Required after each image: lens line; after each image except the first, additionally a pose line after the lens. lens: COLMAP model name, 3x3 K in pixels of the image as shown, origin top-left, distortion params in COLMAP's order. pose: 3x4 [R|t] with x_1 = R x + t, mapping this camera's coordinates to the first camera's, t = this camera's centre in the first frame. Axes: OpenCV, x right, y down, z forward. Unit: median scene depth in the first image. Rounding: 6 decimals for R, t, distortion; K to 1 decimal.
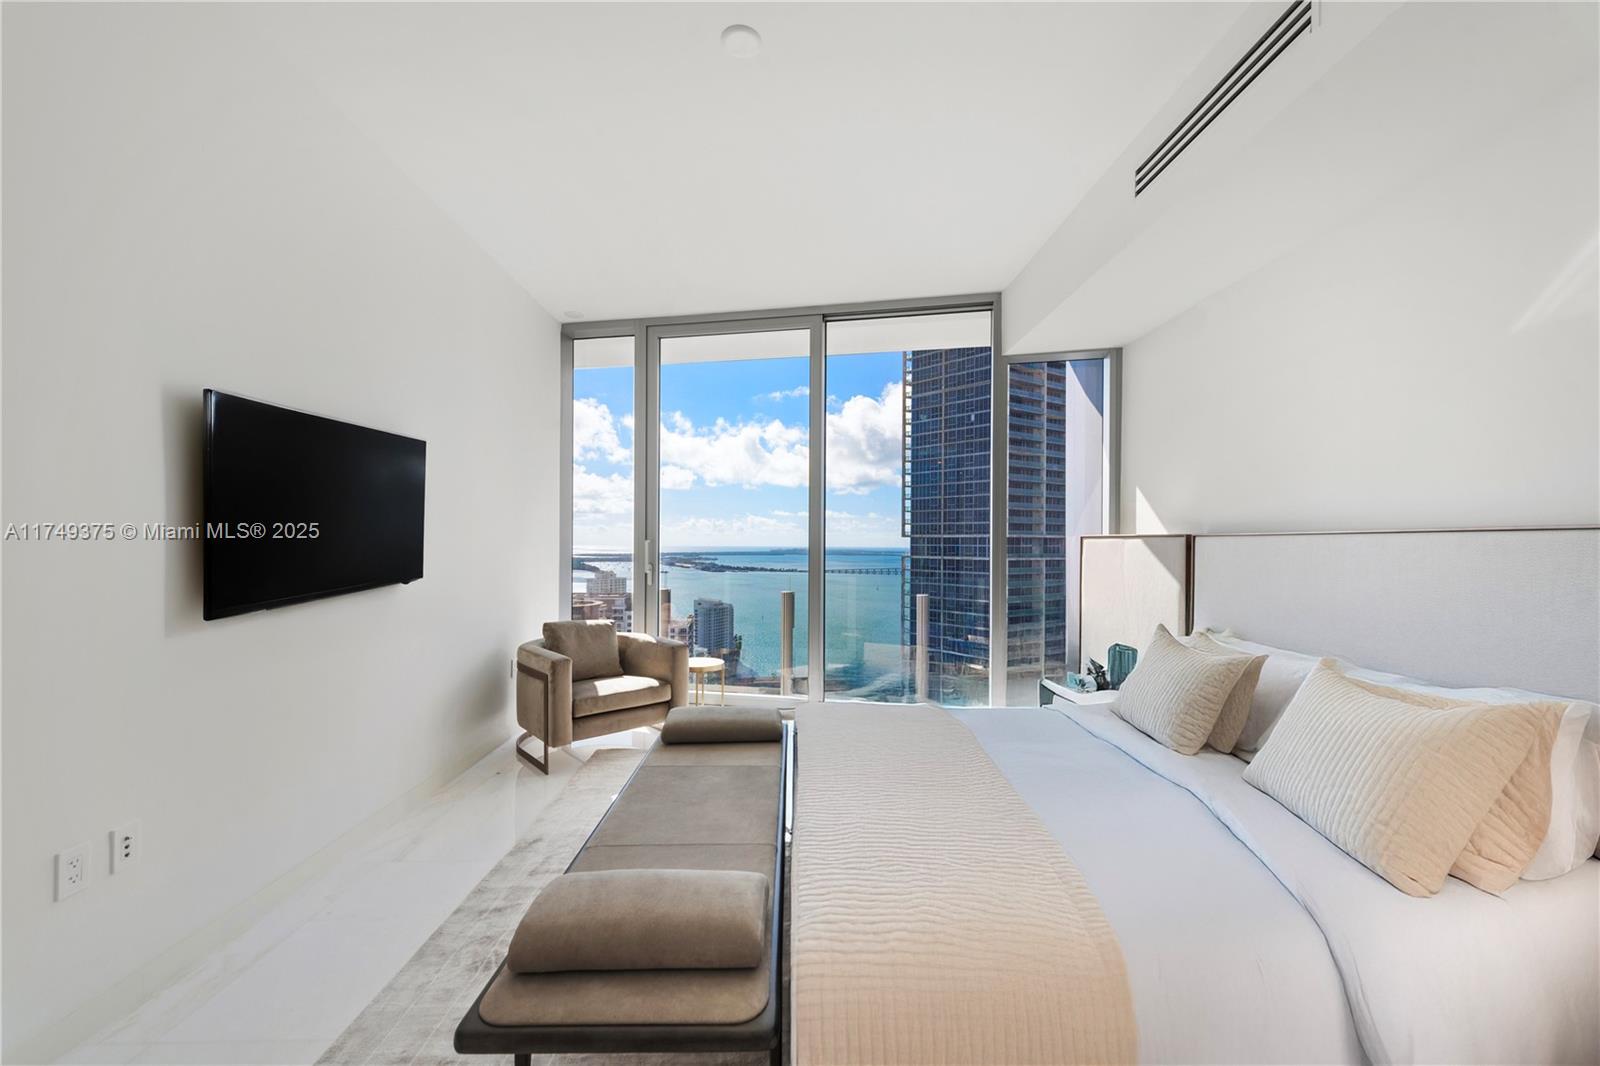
lens RADIAL K [[650.0, 0, 796.0], [0, 650.0, 539.3], [0, 0, 1]] dist [0.012118, -0.003090]
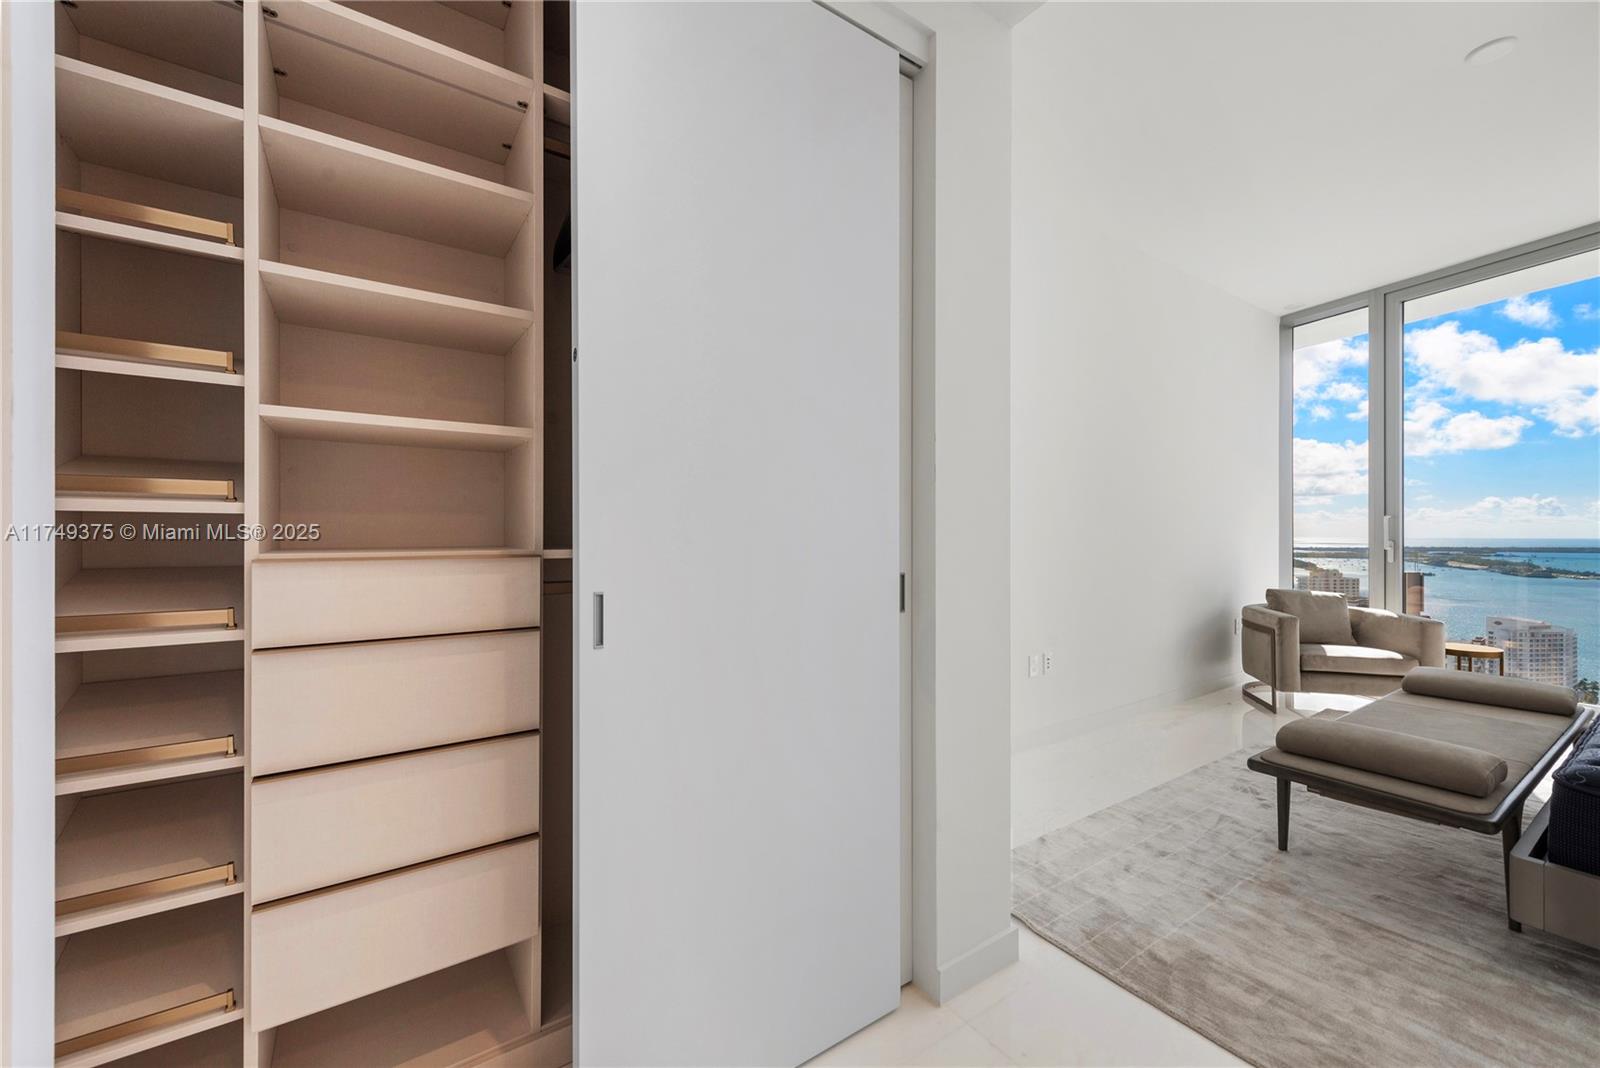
lens RADIAL K [[650.0, 0, 801.6], [0, 650.0, 529.5], [0, 0, 1]] dist [0.012118, -0.003090]
pose [[0.573727, -0.008978, -0.818998, 0.076750], [0.006657, 0.999958, -0.006298, 0.024696], [0.819020, -0.001839, 0.573762, -0.298895]]
